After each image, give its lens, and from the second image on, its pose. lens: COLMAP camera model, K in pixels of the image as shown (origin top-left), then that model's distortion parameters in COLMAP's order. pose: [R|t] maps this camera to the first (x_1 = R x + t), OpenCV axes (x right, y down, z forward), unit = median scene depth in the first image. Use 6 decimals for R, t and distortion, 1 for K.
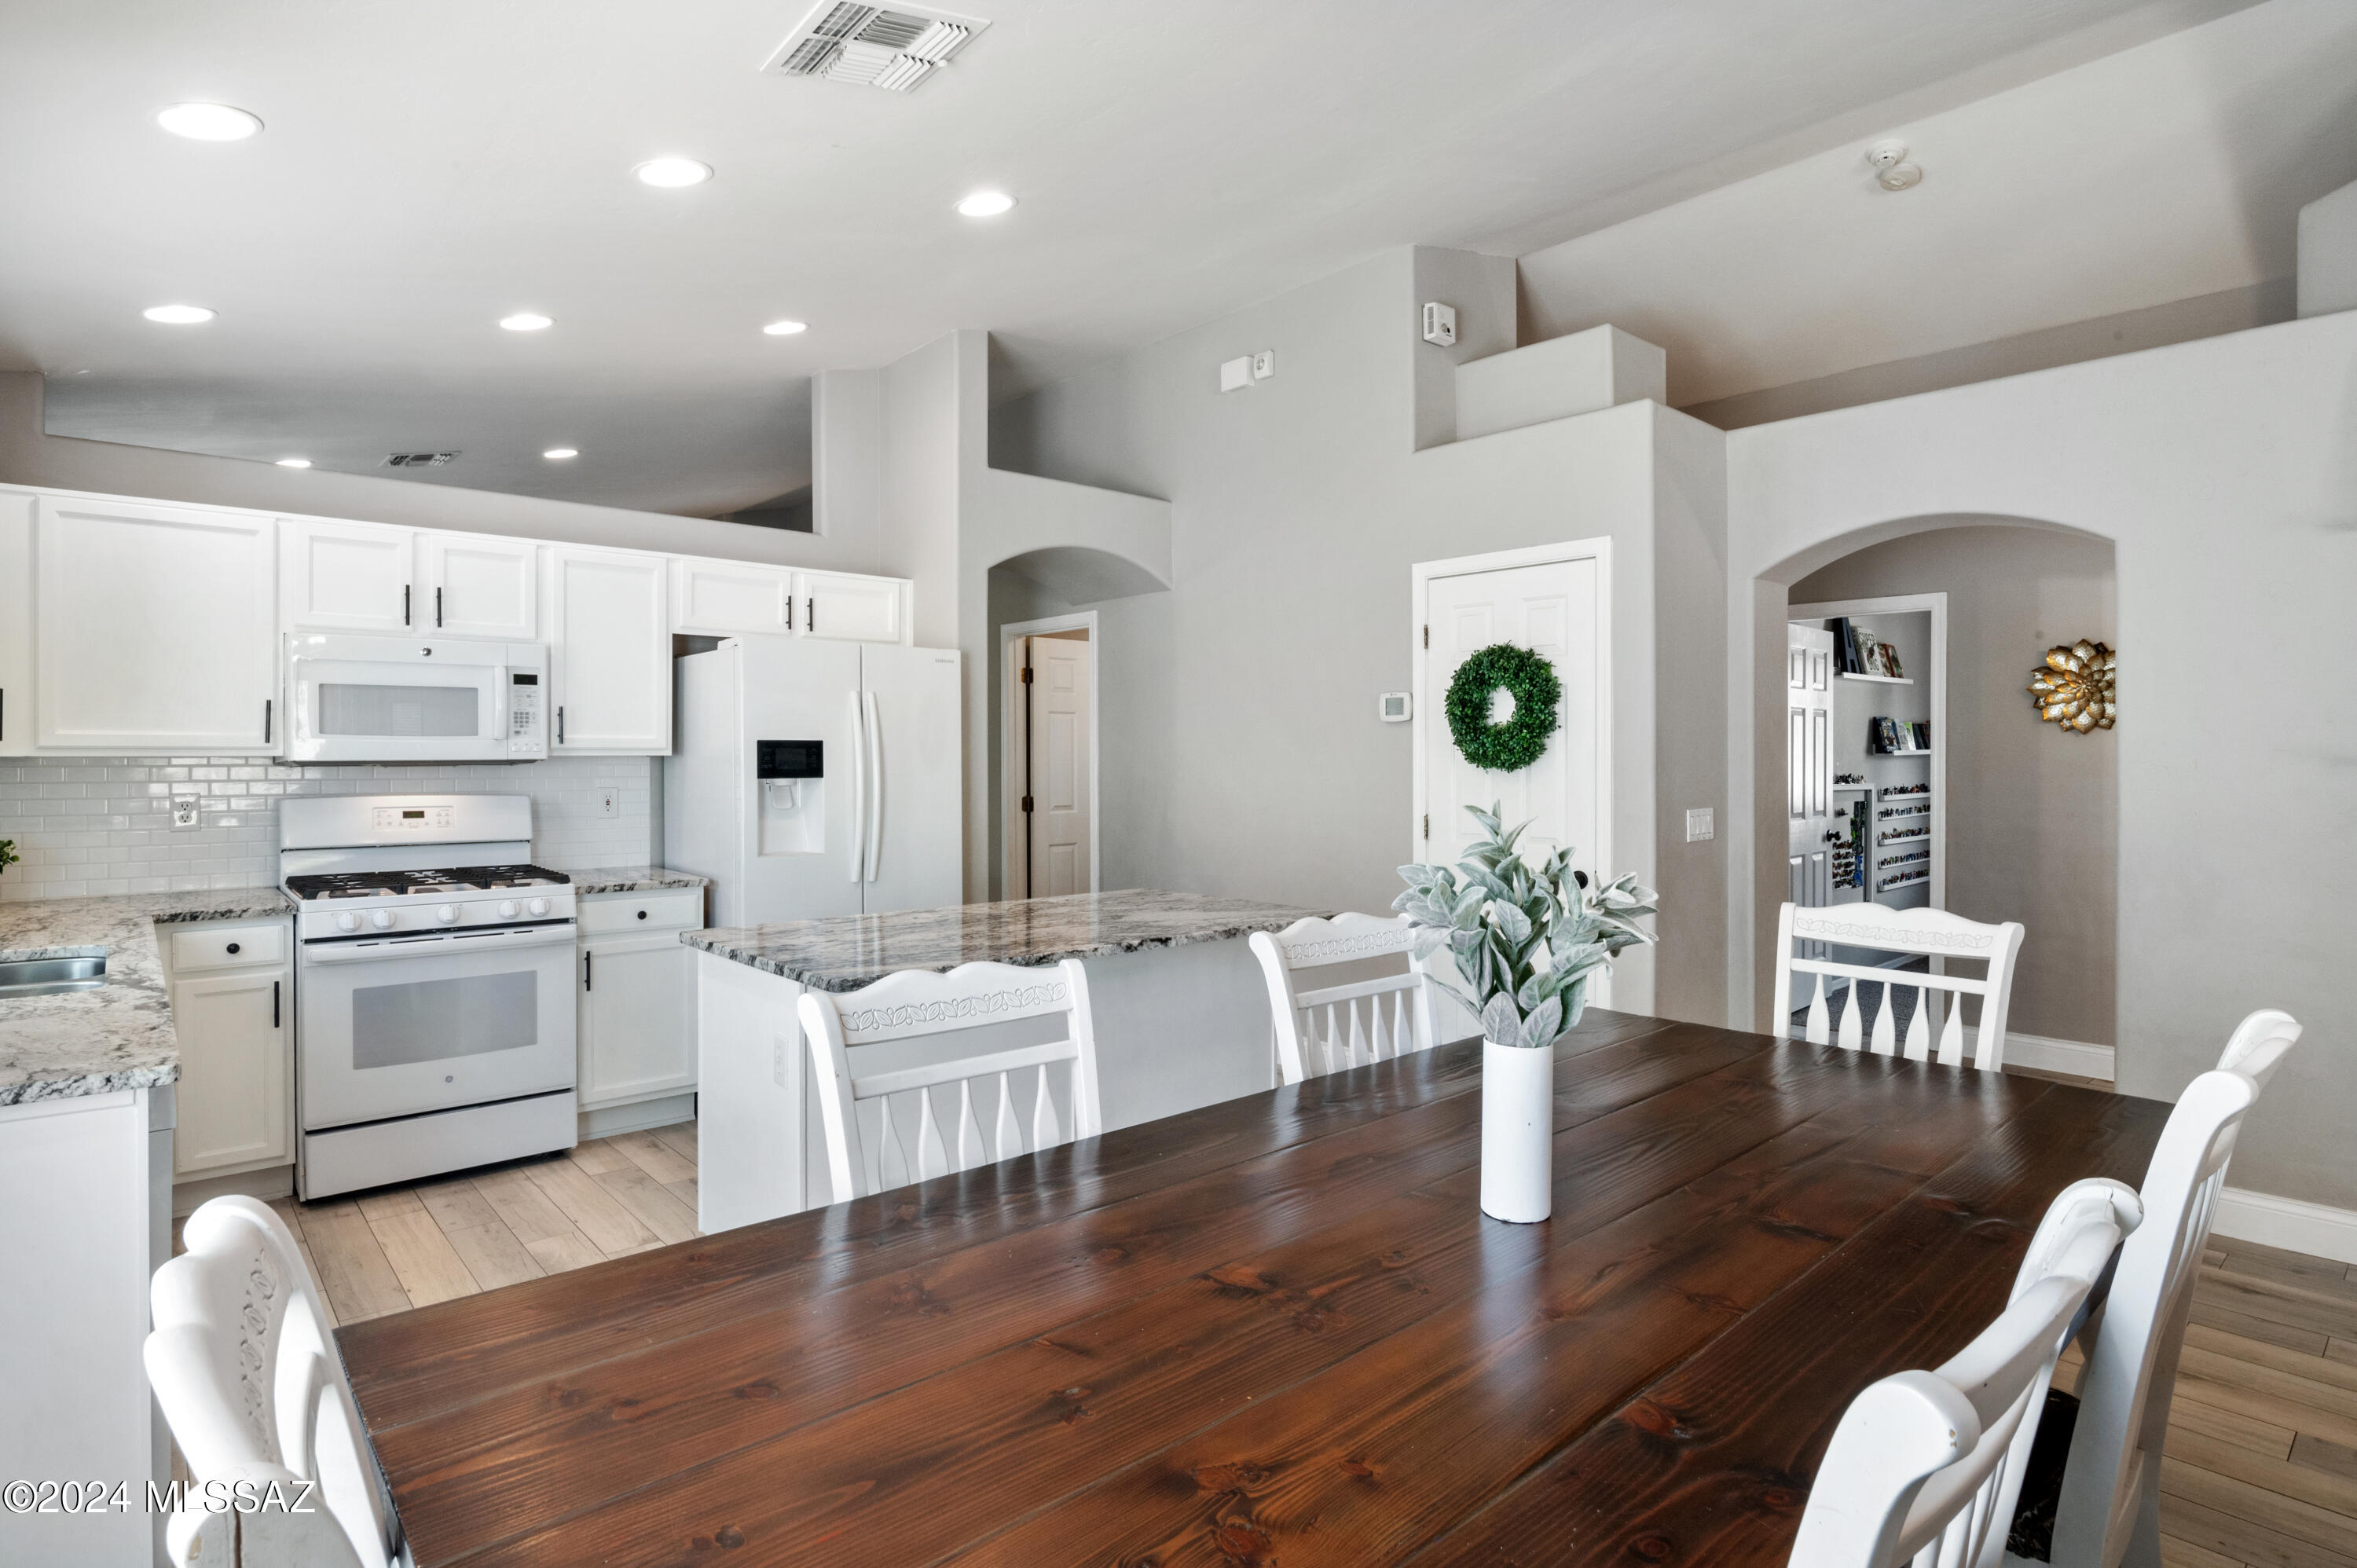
lens RADIAL K [[1211.9, 0, 1171.9], [0, 1211.9, 770.1], [0, 0, 1]] dist [-0.014330, 0.000187]
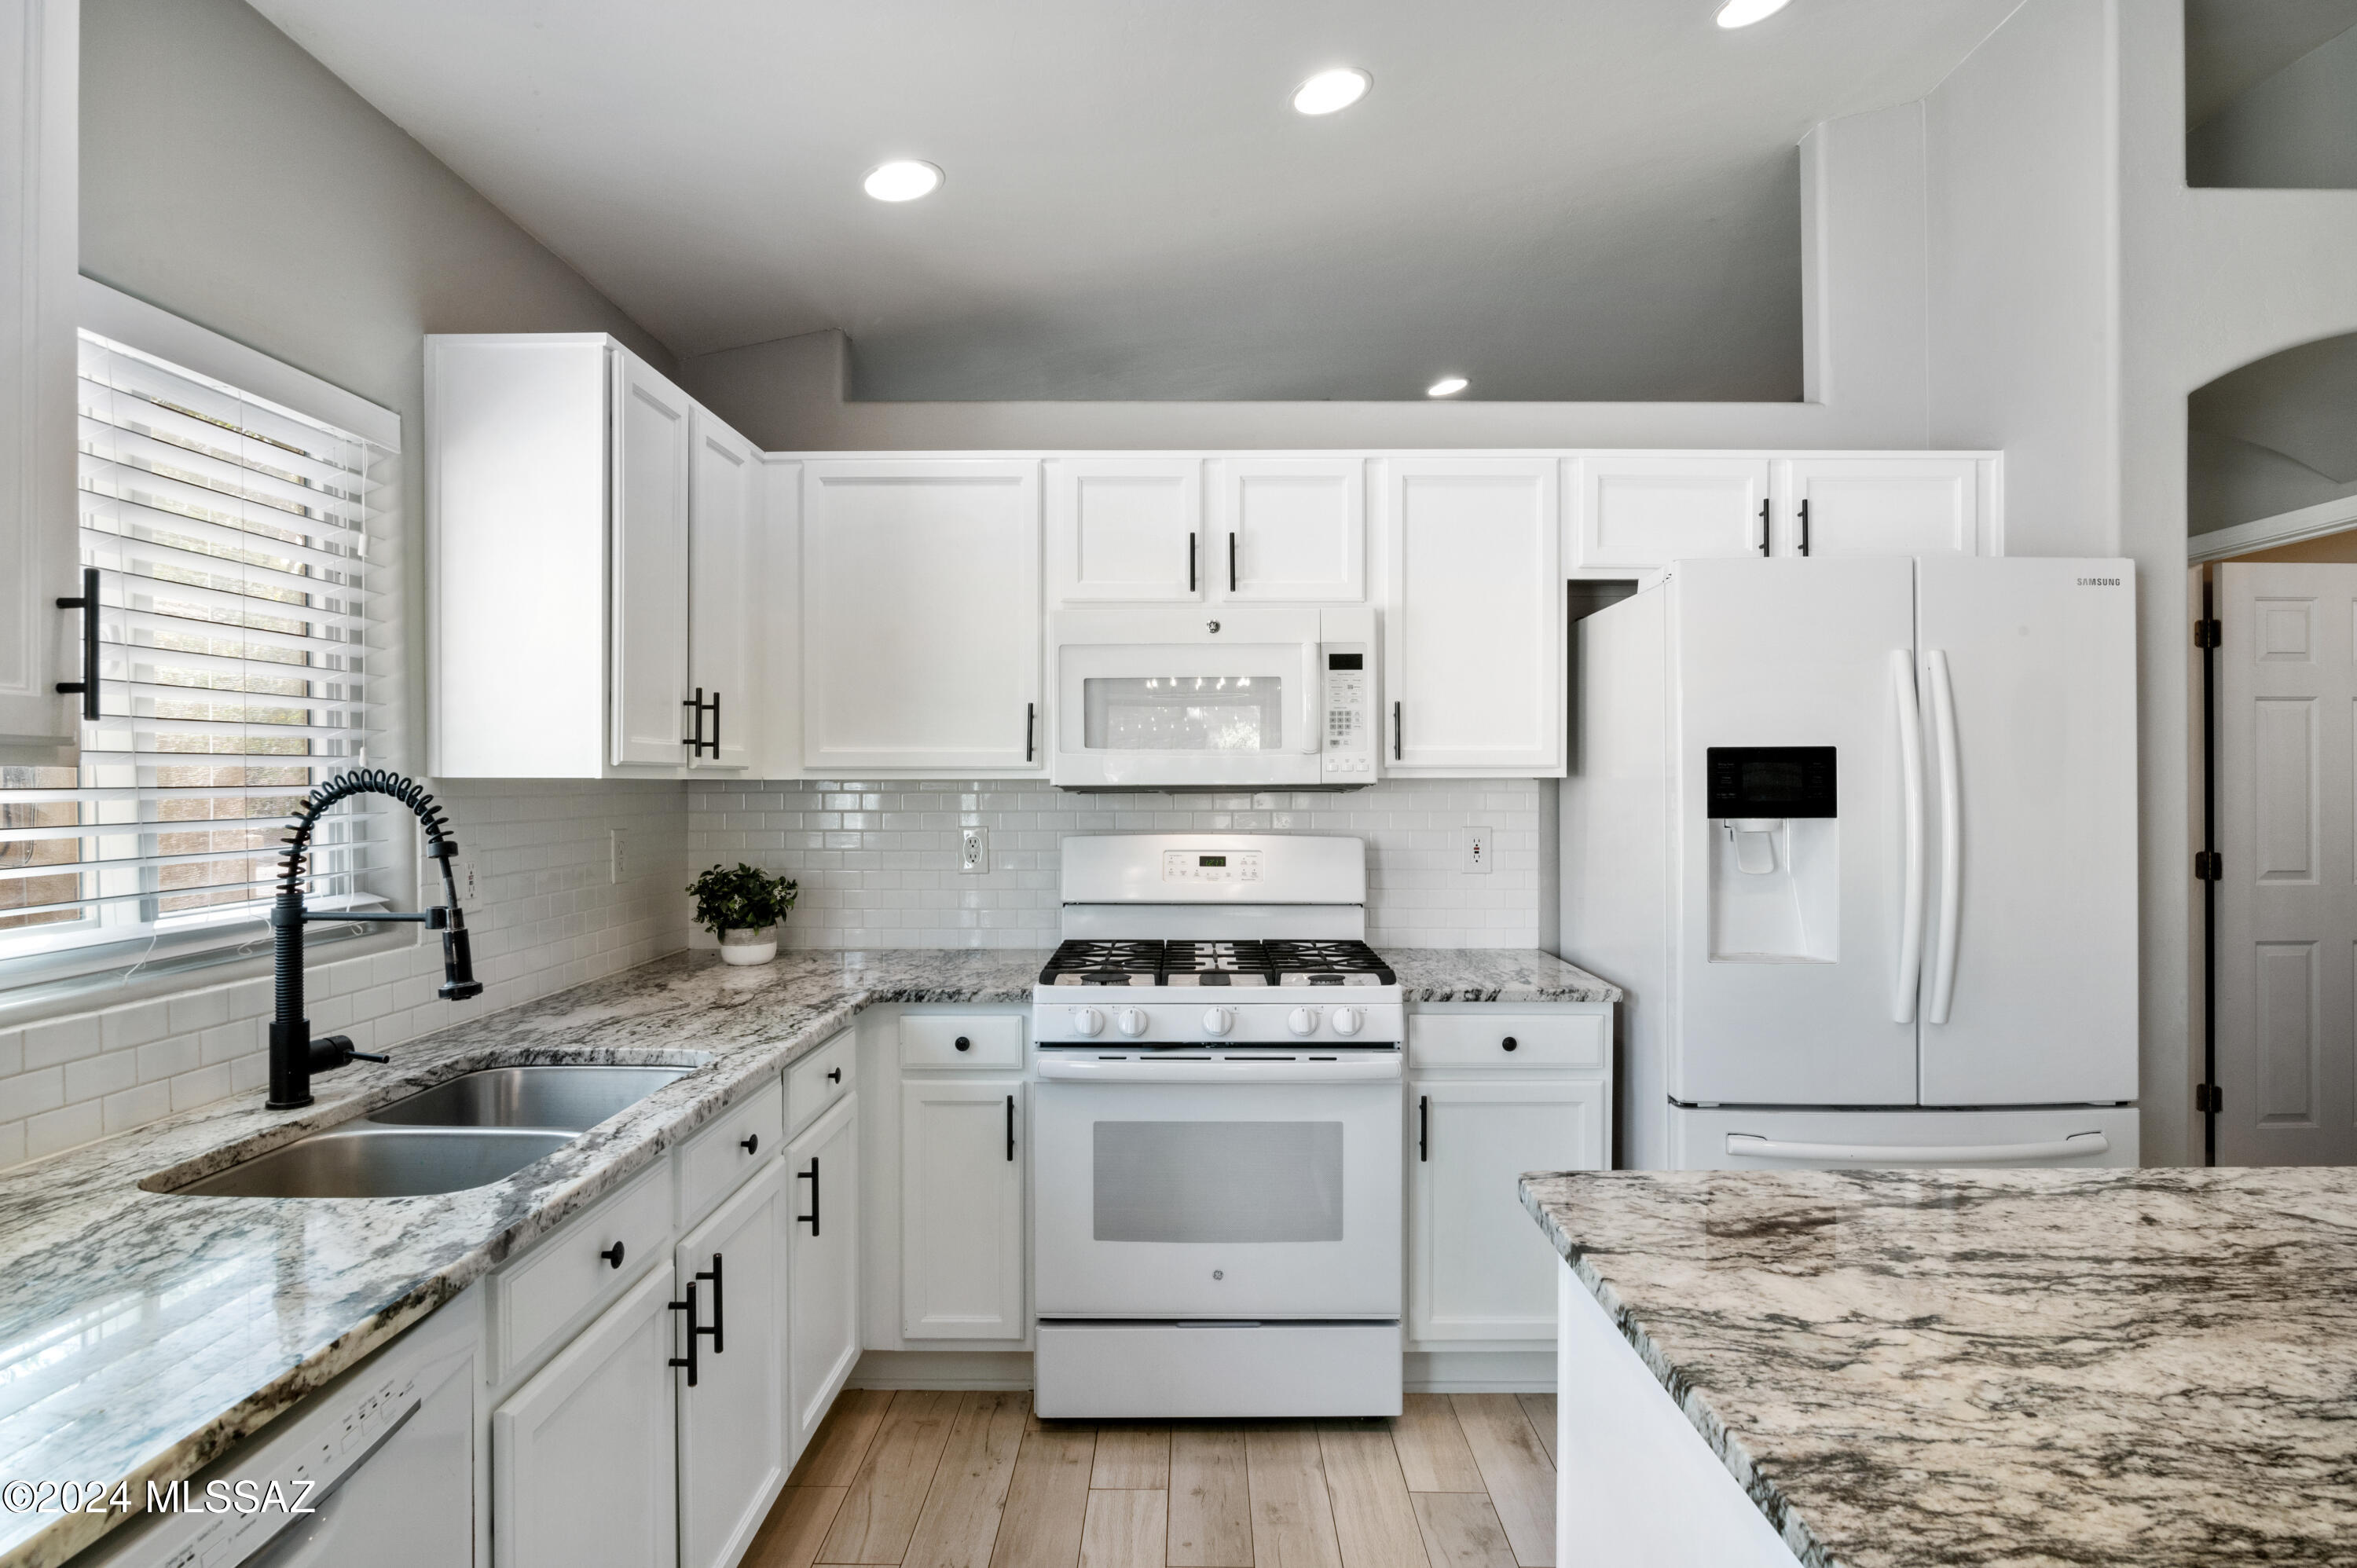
lens RADIAL K [[1269.8, 0, 1183.6], [0, 1269.8, 787.6], [0, 0, 1]] dist [-0.021300, 0.000324]
pose [[0.746946, -0.001563, -0.664883, -0.140316], [-0.005765, 0.999944, -0.008827, -0.000126], [0.664860, 0.010426, 0.746895, 0.418141]]
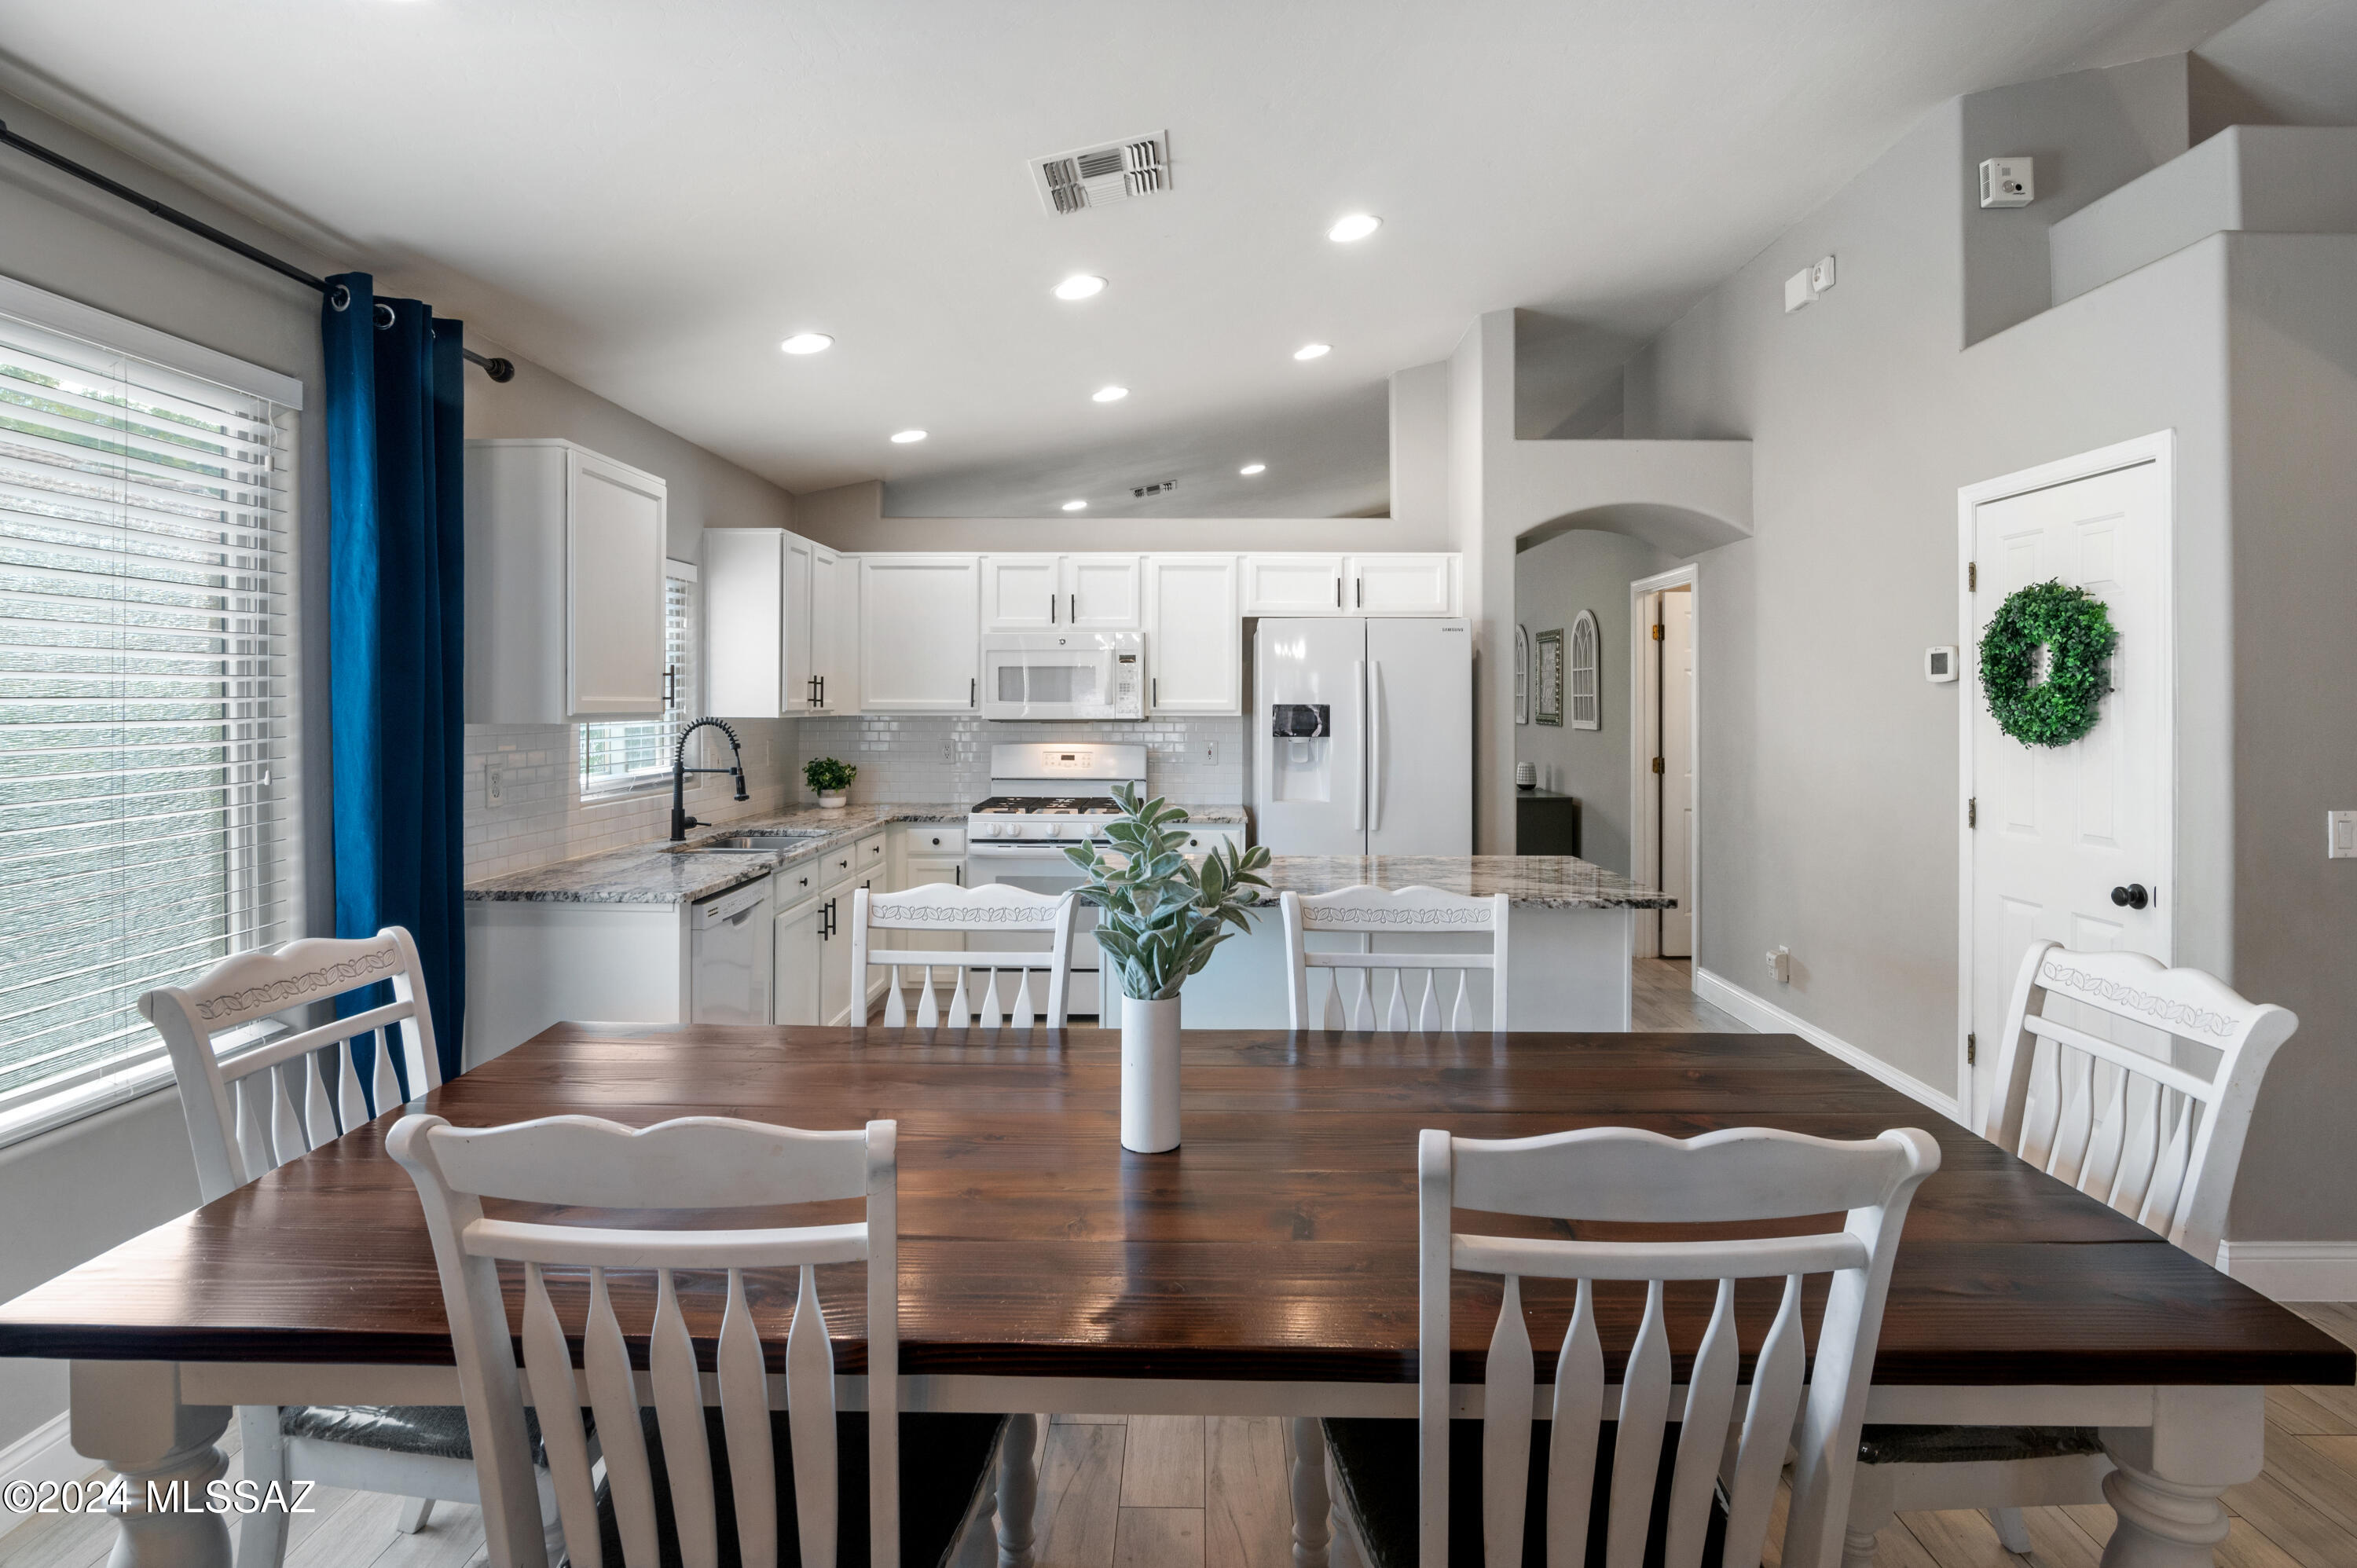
lens RADIAL K [[1211.9, 0, 1168.3], [0, 1211.9, 703.6], [0, 0, 1]] dist [-0.014330, 0.000187]
pose [[0.731487, 0.001596, -0.681854, 0.395201], [-0.011336, 0.999888, -0.009821, -0.013215], [0.681761, 0.014913, 0.731423, 0.056587]]
